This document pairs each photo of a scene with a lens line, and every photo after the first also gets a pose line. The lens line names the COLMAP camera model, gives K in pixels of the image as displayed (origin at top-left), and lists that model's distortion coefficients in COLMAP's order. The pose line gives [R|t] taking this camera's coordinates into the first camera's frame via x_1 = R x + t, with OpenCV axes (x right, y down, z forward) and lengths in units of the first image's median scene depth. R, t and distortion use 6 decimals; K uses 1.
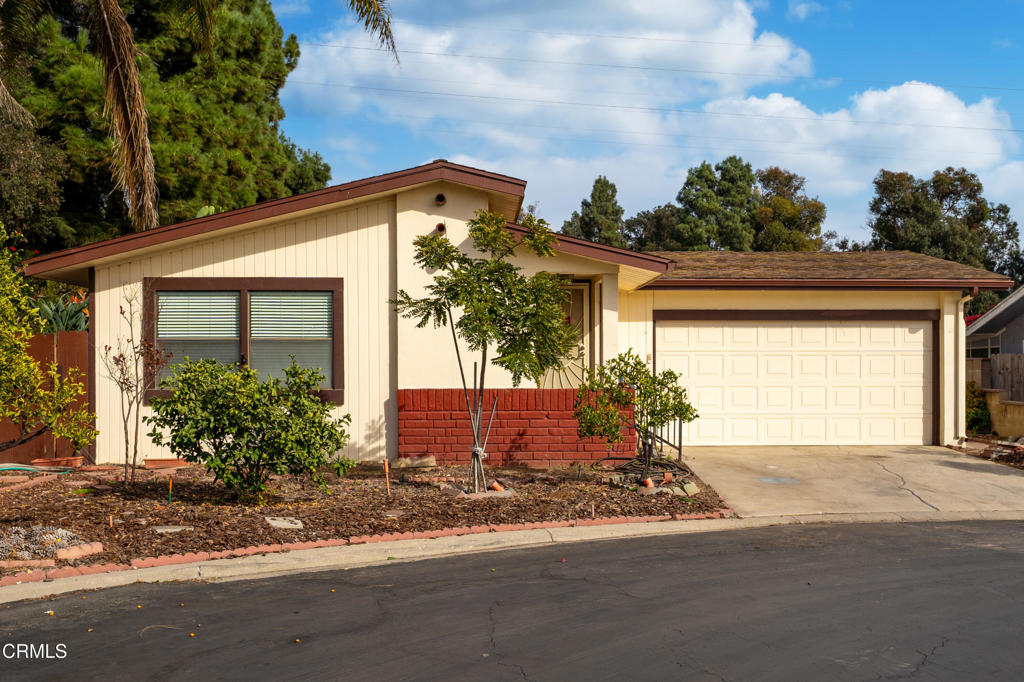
lens RADIAL K [[948.2, 0, 512.0], [0, 948.2, 341.0], [0, 0, 1]] dist [0.004899, 0.003786]
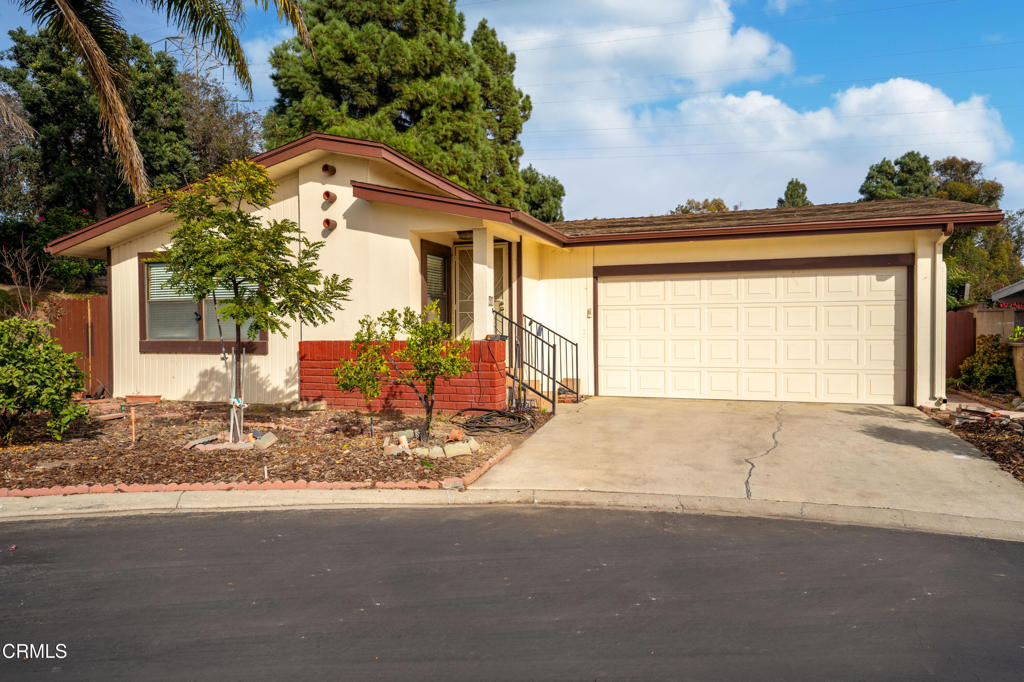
lens RADIAL K [[624.3, 0, 512.0], [0, 624.3, 341.0], [0, 0, 1]] dist [0.014196, -0.001276]
pose [[0.930951, 0.002939, -0.365132, 0.144513], [0.015145, 0.998796, 0.046655, 0.007238], [0.364829, -0.048963, 0.929786, 0.145330]]
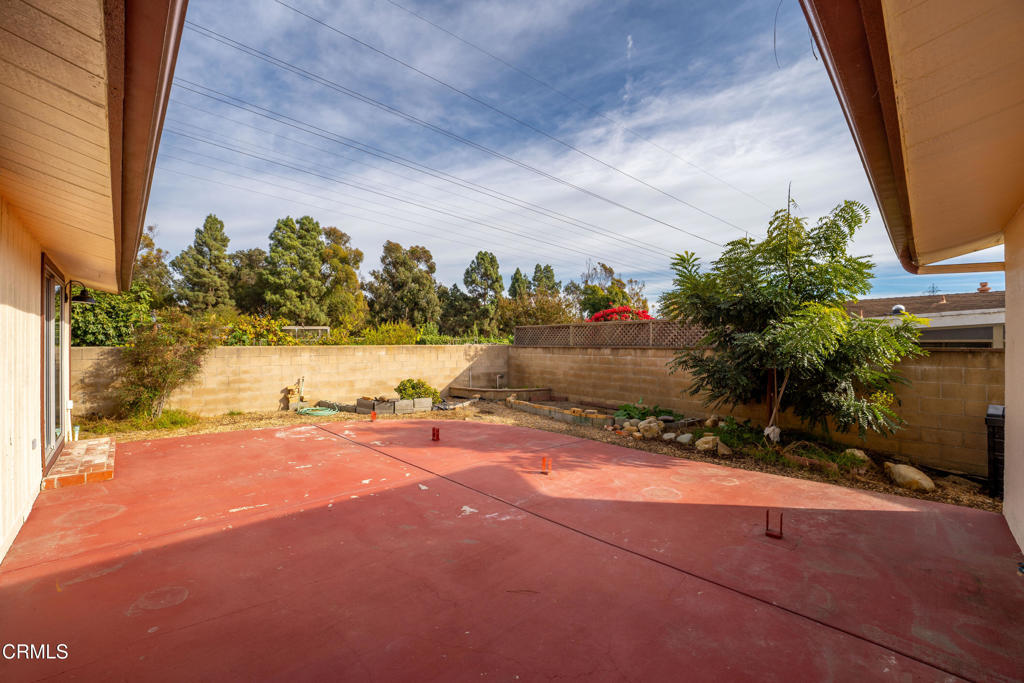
lens RADIAL K [[417.1, 0, 508.9], [0, 417.1, 342.8], [0, 0, 1]] dist [-0.031973, 0.003838]
pose [[0.747869, -0.001805, 0.663844, 0.051051], [-0.017894, 0.999578, 0.022877, 0.006533], [-0.663605, -0.028988, 0.747522, 0.642882]]
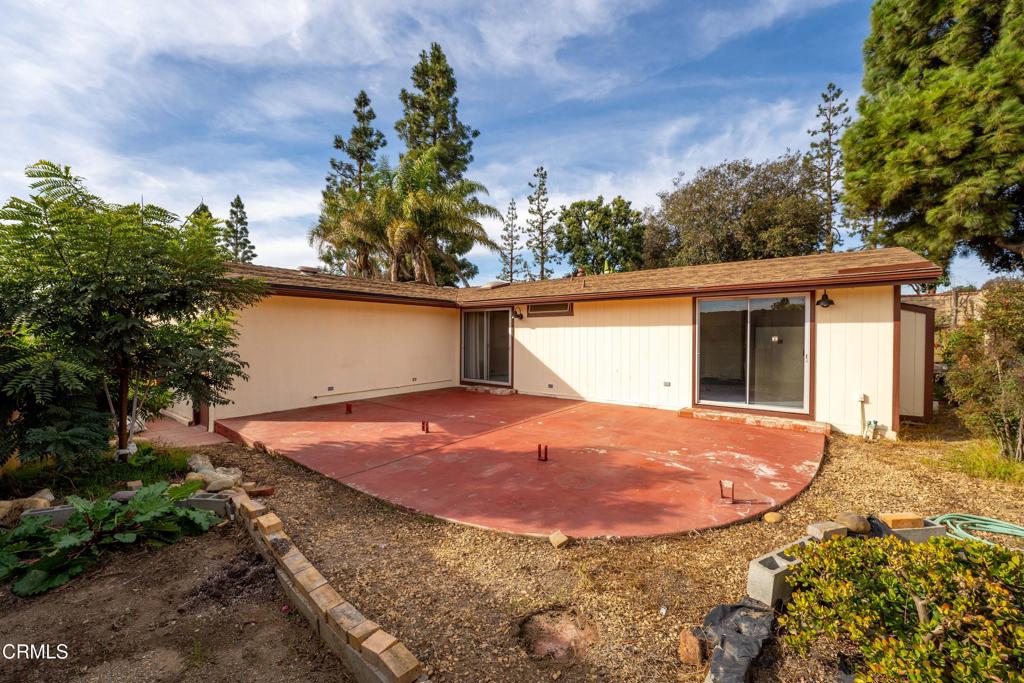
lens RADIAL K [[417.1, 0, 508.9], [0, 417.1, 342.8], [0, 0, 1]] dist [-0.031973, 0.003838]
pose [[-0.658605, 0.010040, -0.752422, 0.267581], [0.017088, 0.999853, -0.001616, 0.012217], [0.752295, -0.013922, -0.658680, 0.888414]]
